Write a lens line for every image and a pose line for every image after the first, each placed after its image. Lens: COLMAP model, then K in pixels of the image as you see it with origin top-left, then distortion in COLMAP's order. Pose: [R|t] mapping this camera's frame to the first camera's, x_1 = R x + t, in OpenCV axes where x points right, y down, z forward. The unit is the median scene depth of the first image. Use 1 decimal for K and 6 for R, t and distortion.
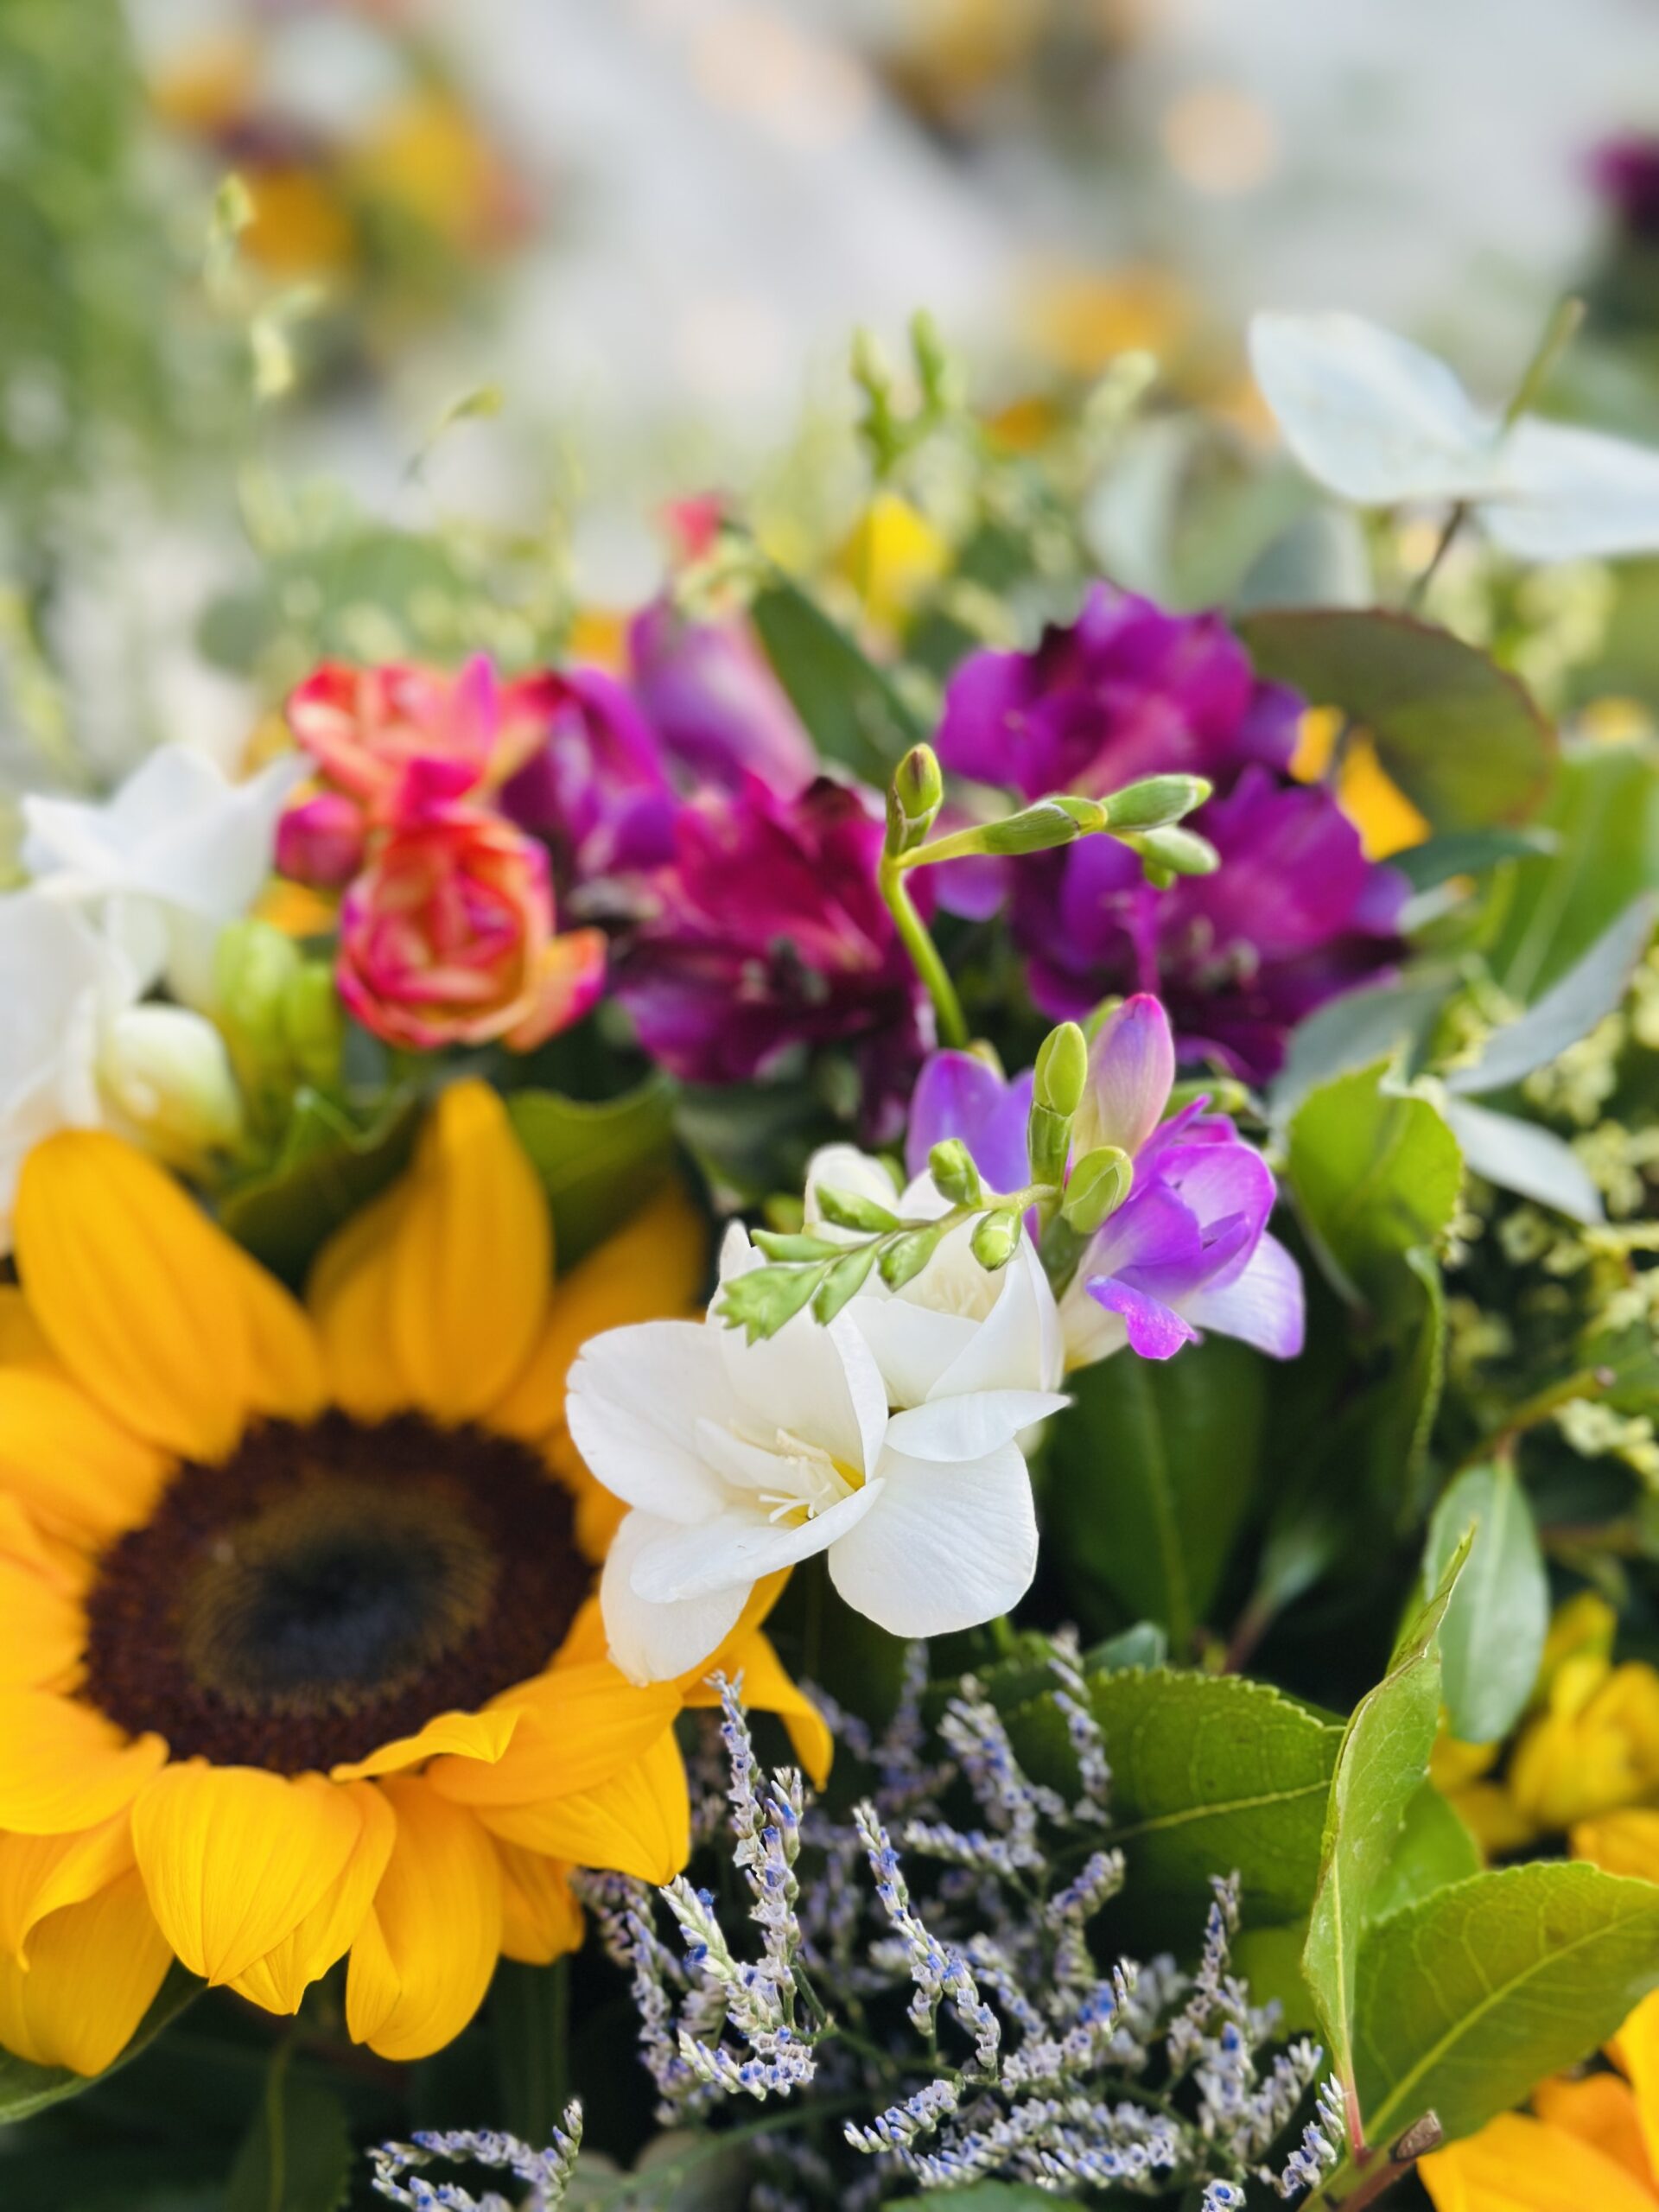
lens RADIAL K [[3112.4, 0, 829.5], [0, 3112.4, 1106.0], [0, 0, 1]] dist [0.120739, -0.279161]
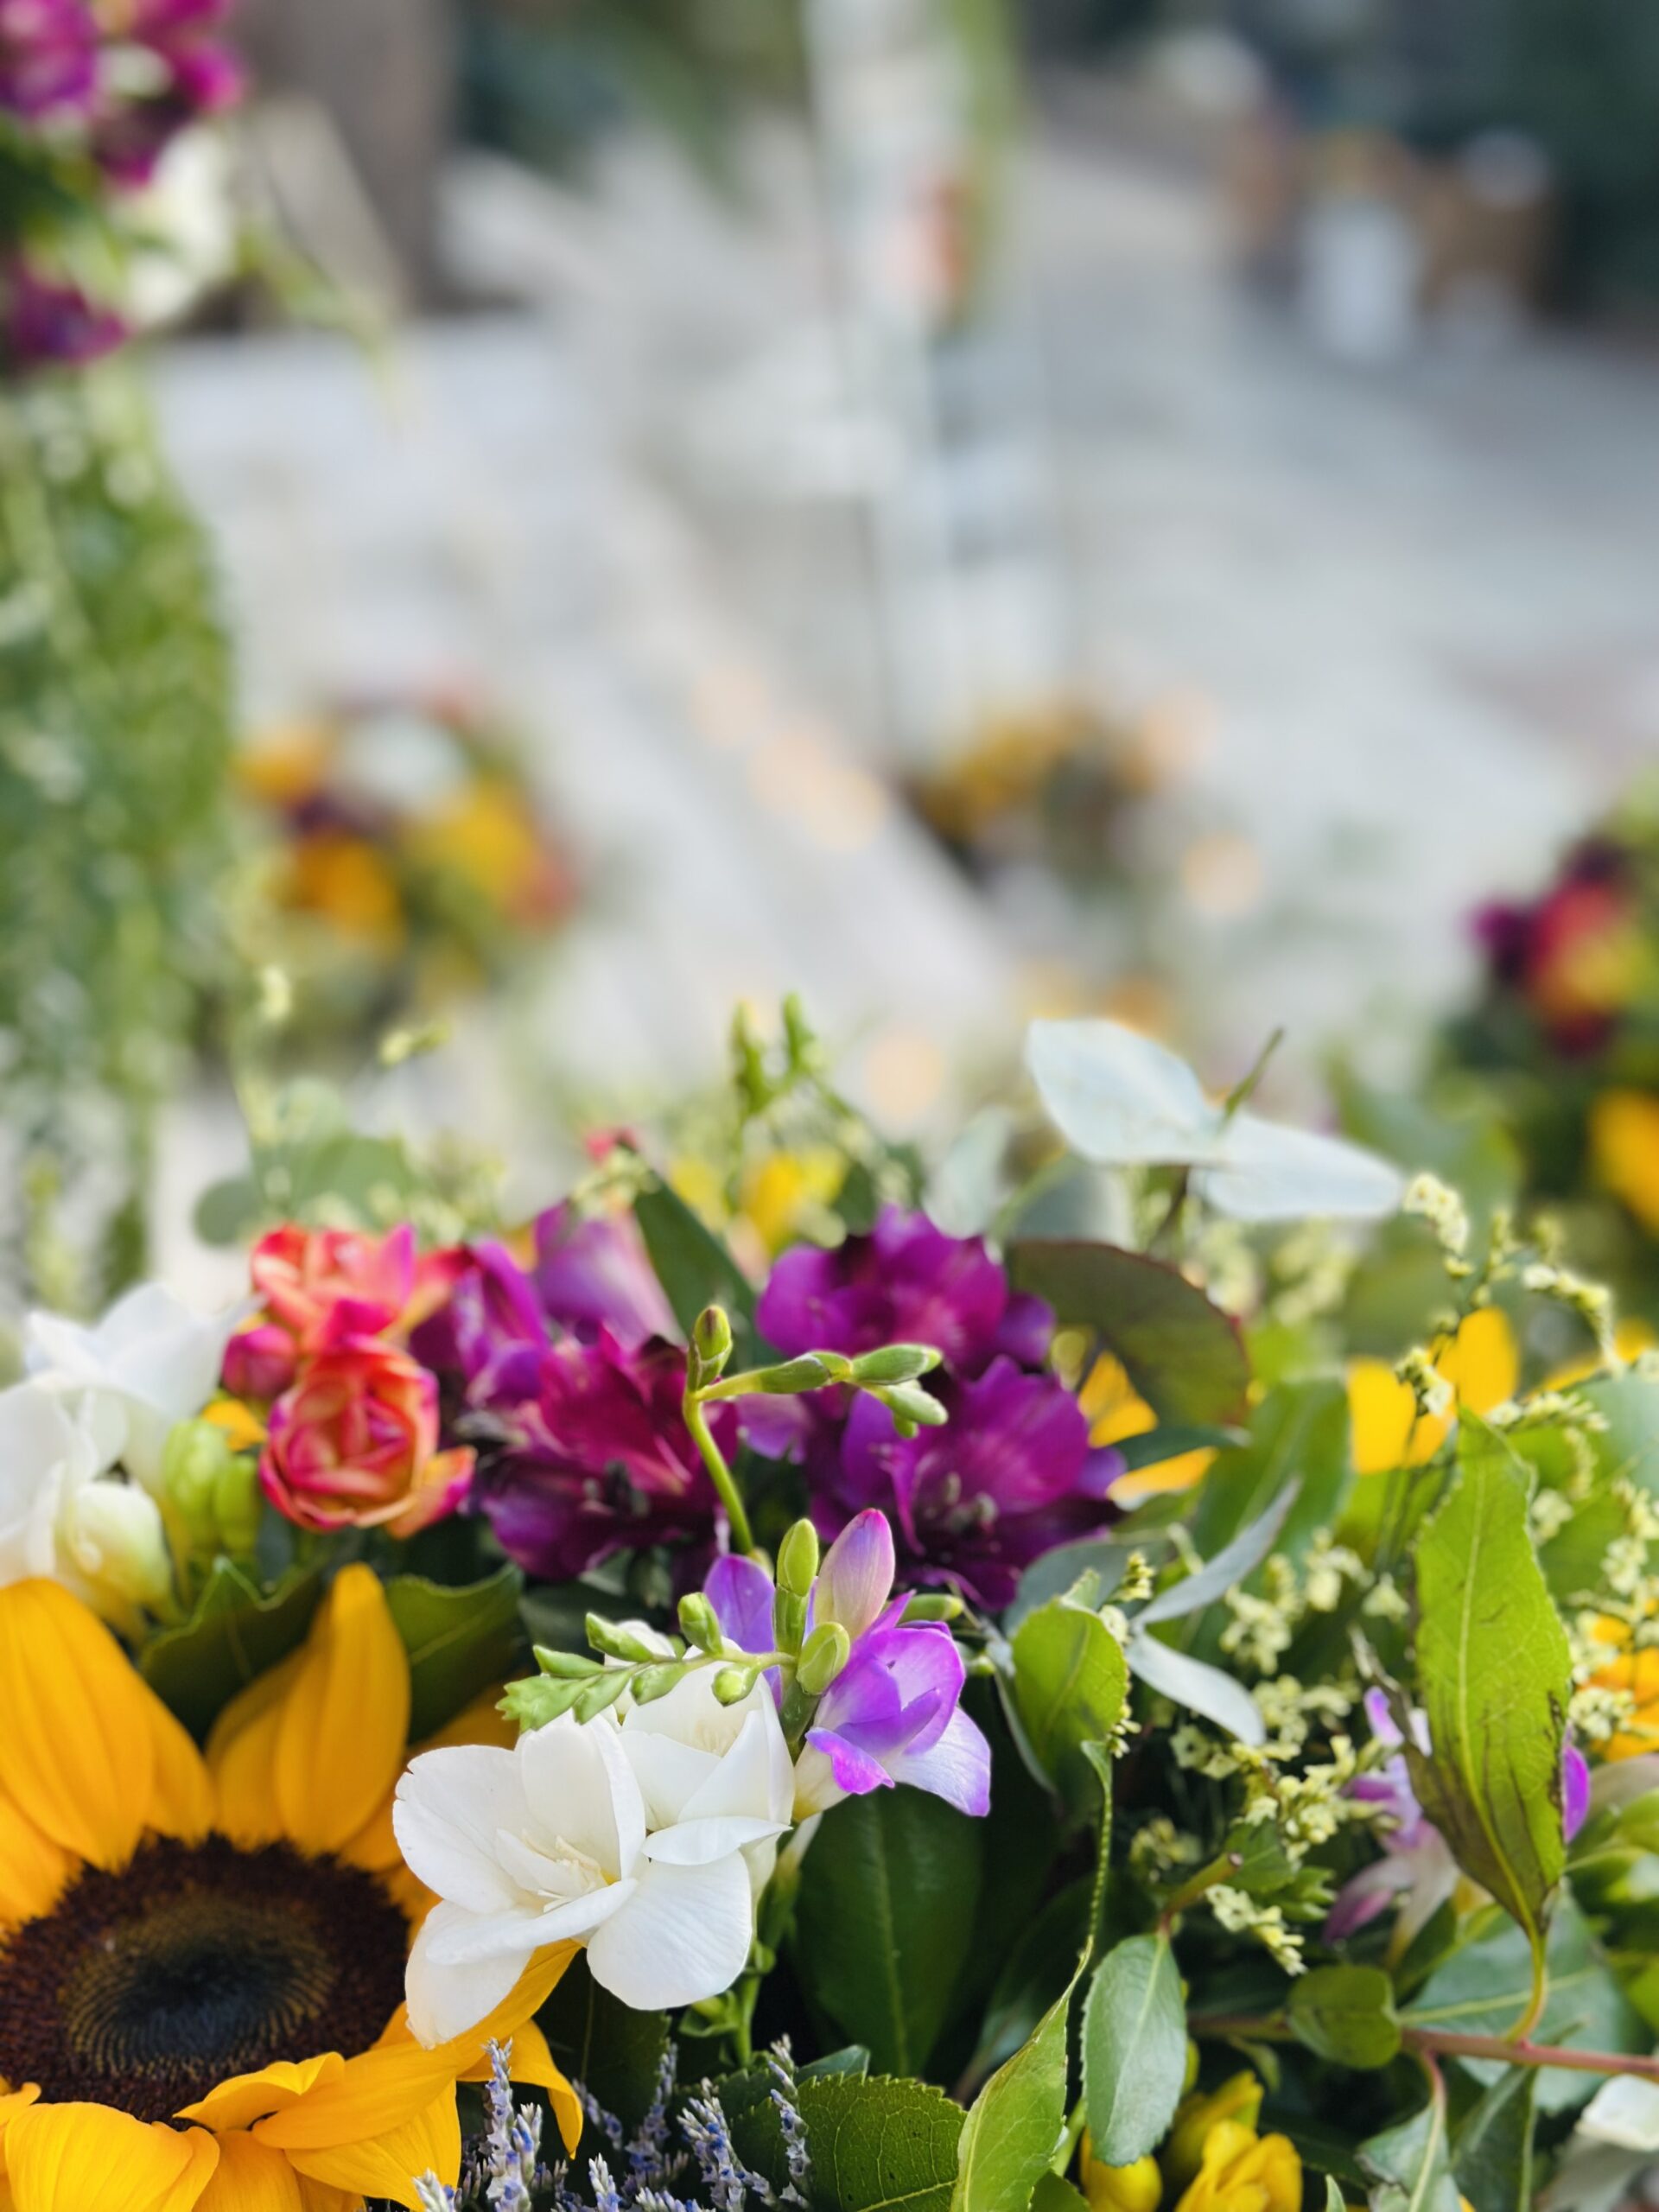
lens RADIAL K [[3112.4, 0, 829.5], [0, 3112.4, 1106.0], [0, 0, 1]] dist [0.120739, -0.279161]
pose [[0.997156, 0.074424, -0.011838, 0.073916], [-0.075234, 0.974082, -0.213316, 0.067455], [-0.004345, 0.213600, 0.976912, -0.254689]]
